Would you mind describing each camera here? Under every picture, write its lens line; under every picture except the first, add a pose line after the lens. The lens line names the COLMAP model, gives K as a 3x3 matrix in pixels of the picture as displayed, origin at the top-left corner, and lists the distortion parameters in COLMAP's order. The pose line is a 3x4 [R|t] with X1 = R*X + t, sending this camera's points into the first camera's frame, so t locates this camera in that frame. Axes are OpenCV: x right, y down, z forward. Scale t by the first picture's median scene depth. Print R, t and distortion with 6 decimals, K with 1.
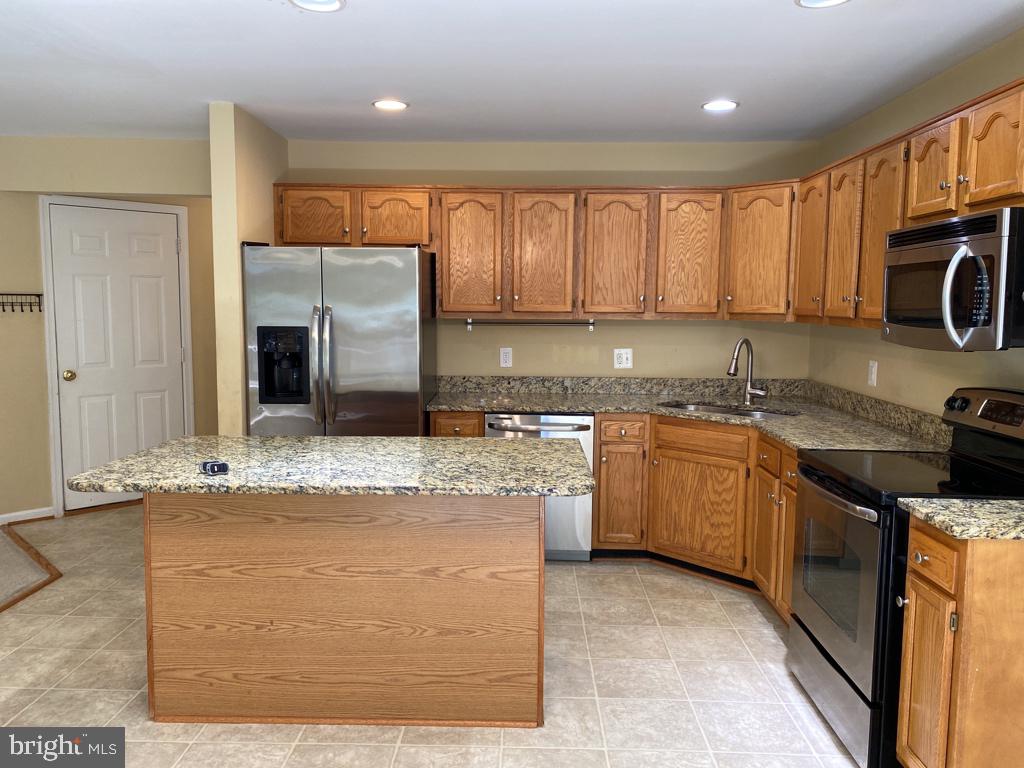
lens RADIAL K [[777.2, 0, 513.0], [0, 777.2, 385.3], [0, 0, 1]] dist [0.043861, -0.050553]
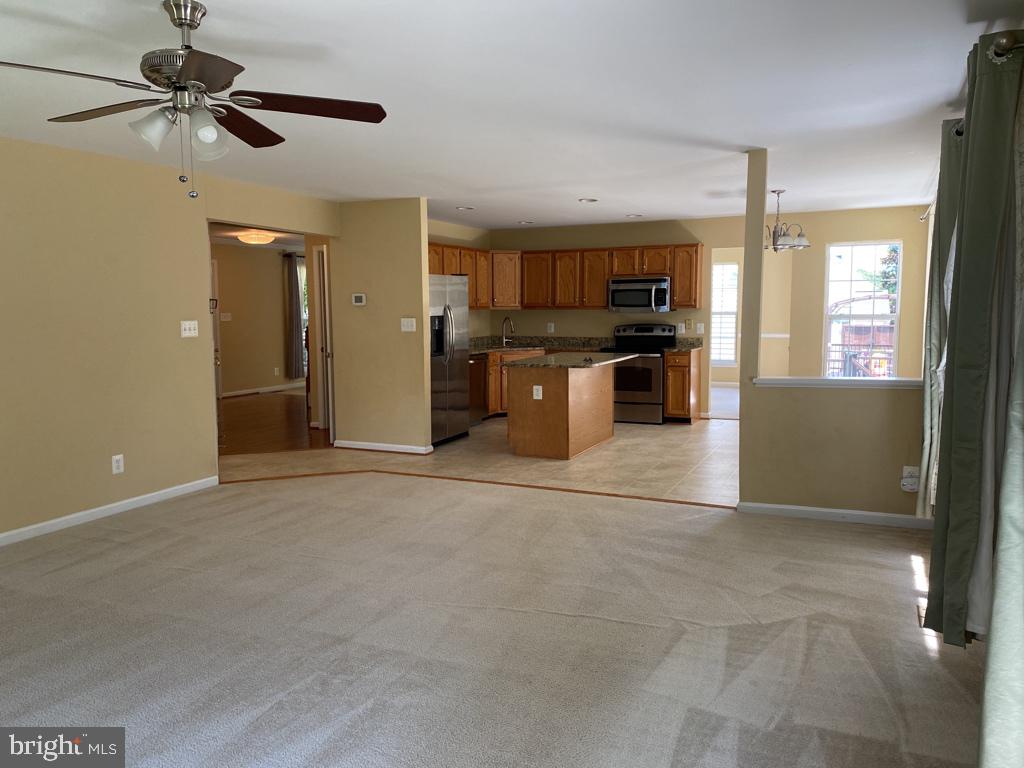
lens RADIAL K [[777.2, 0, 483.3], [0, 777.2, 393.3], [0, 0, 1]] dist [0.043861, -0.050553]
pose [[0.429403, -0.115578, 0.895687, -2.038032], [0.106547, 0.991334, 0.076841, -0.021793], [-0.896806, 0.062437, 0.437996, 0.061411]]
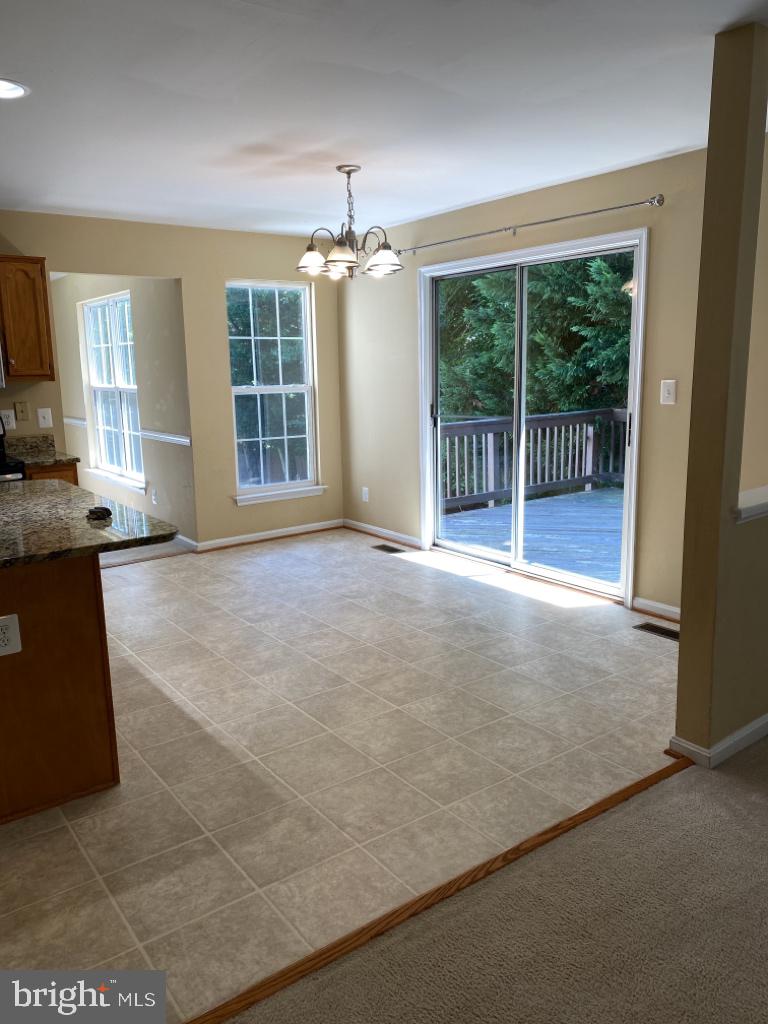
lens RADIAL K [[777.2, 0, 386.5], [0, 777.2, 506.5], [0, 0, 1]] dist [0.043861, -0.050553]
pose [[-0.612326, -0.136689, 0.778700, -0.977533], [0.095952, 0.964812, 0.244810, -0.089597], [-0.784762, 0.224621, -0.577663, 0.855667]]
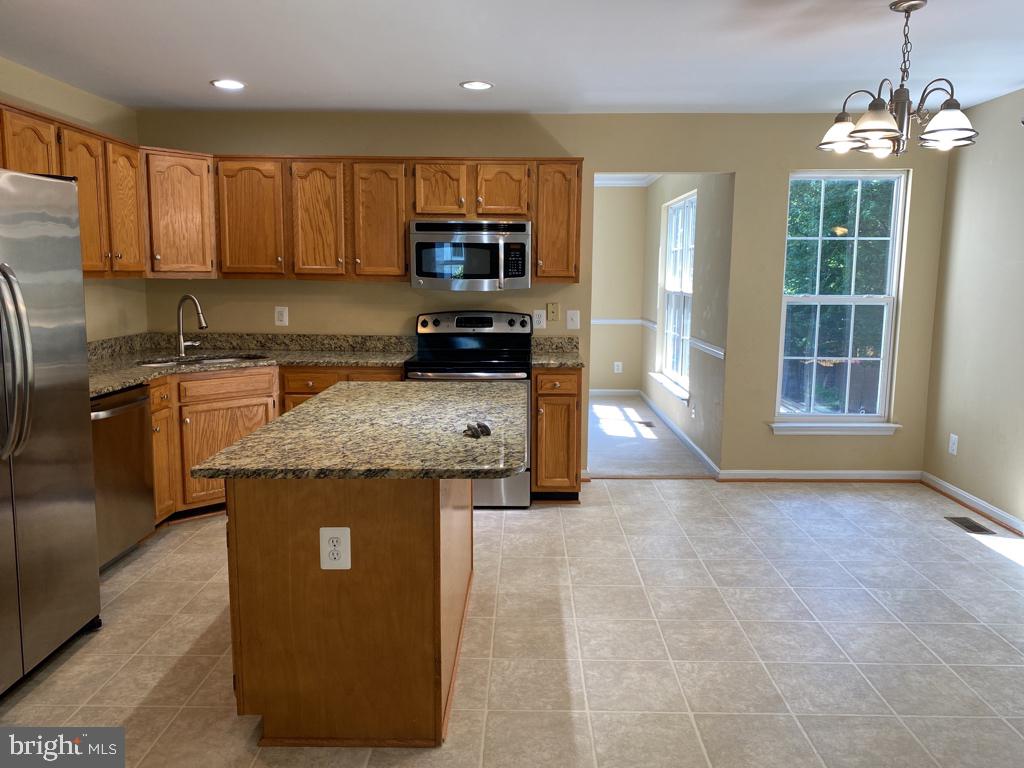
lens RADIAL K [[777.2, 0, 510.6], [0, 777.2, 375.6], [0, 0, 1]] dist [0.043861, -0.050553]
pose [[-0.004800, -0.137365, 0.990509, -0.878559], [0.095092, 0.985969, 0.137196, -0.061213], [-0.995457, 0.094848, 0.008330, 0.610693]]
